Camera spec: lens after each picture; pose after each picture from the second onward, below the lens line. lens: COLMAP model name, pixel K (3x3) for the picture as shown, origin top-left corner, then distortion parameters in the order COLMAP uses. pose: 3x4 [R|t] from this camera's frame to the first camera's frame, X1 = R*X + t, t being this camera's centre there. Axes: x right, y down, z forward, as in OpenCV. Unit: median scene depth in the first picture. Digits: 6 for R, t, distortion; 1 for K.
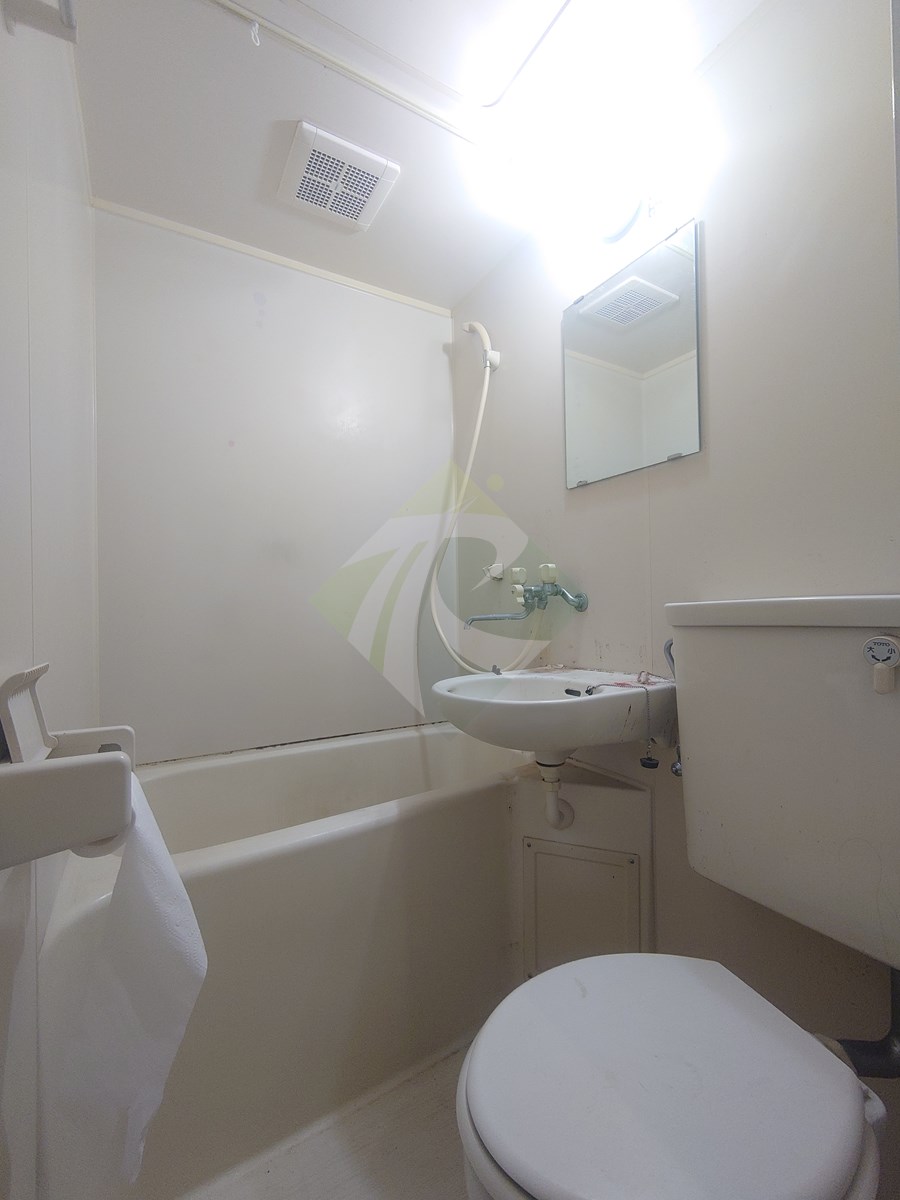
lens RADIAL K [[515.5, 0, 446.8], [0, 515.5, 597.0], [0, 0, 1]] dist [0.003226, -0.000937]
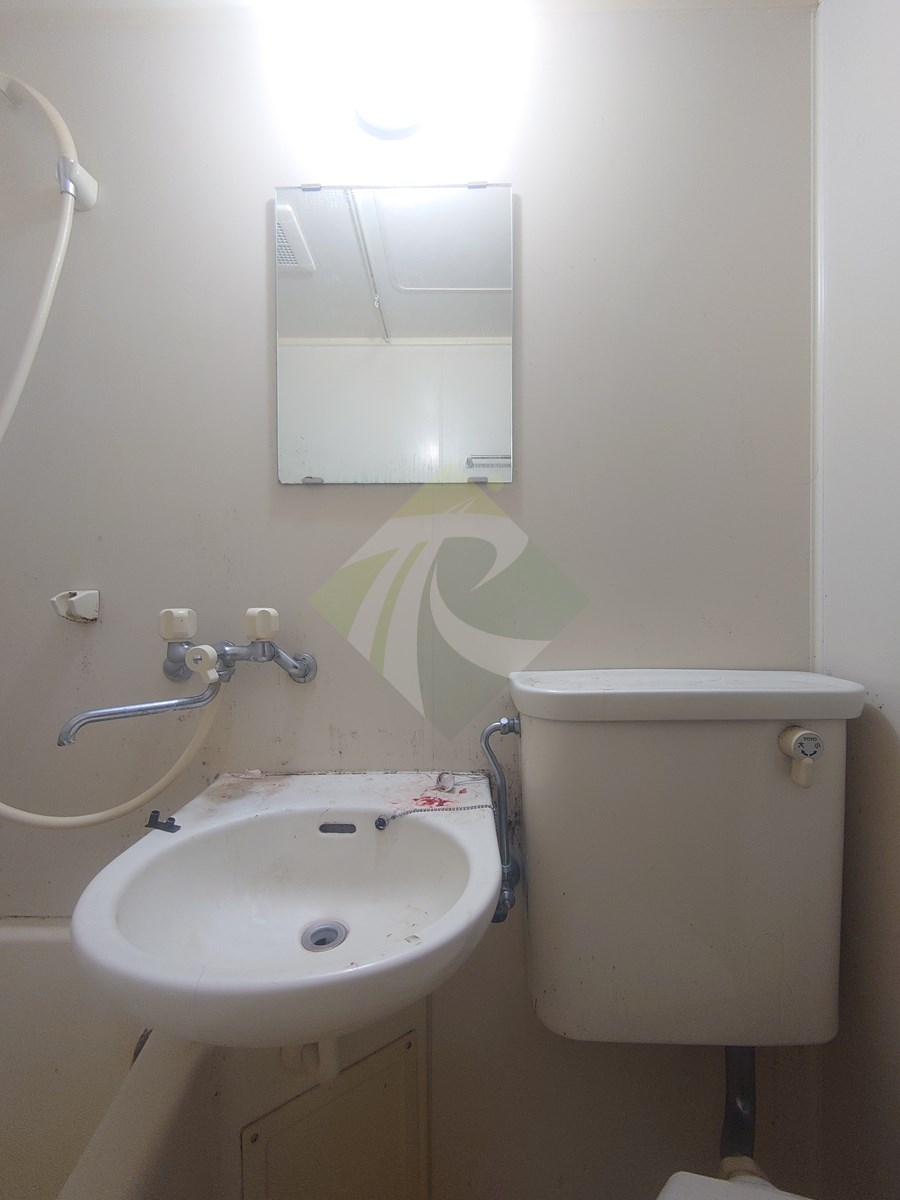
lens RADIAL K [[515.5, 0, 450.2], [0, 515.5, 597.6], [0, 0, 1]] dist [0.003226, -0.000937]
pose [[0.522705, 0.013535, 0.852406, -0.184915], [-0.024078, 0.999709, -0.001109, -0.079475], [-0.852174, -0.019945, 0.522879, 0.513572]]
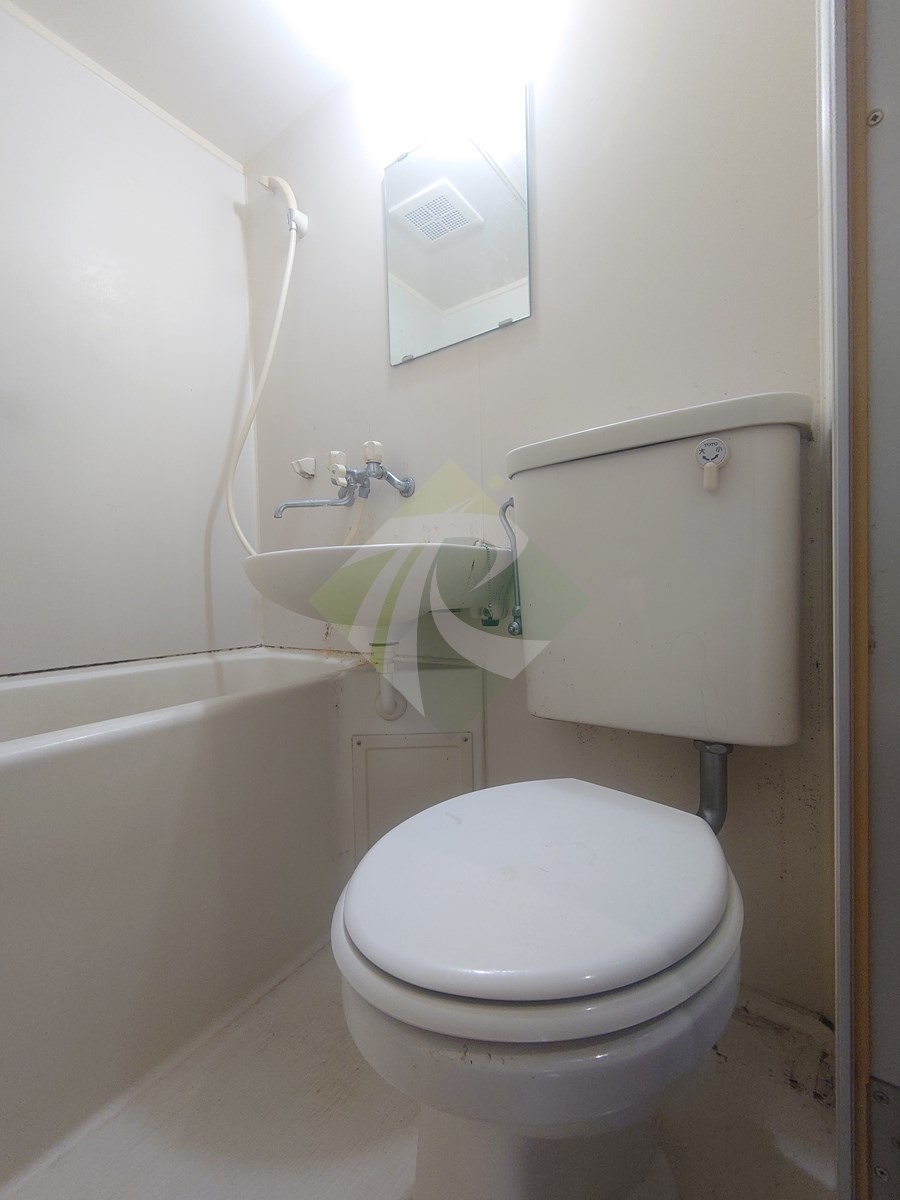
lens RADIAL K [[515.5, 0, 447.2], [0, 515.5, 595.9], [0, 0, 1]] dist [0.003226, -0.000937]
pose [[0.915139, -0.016611, 0.402797, -0.055150], [0.004734, 0.999525, 0.030463, 0.179393], [-0.403111, -0.025971, 0.914782, 0.103365]]
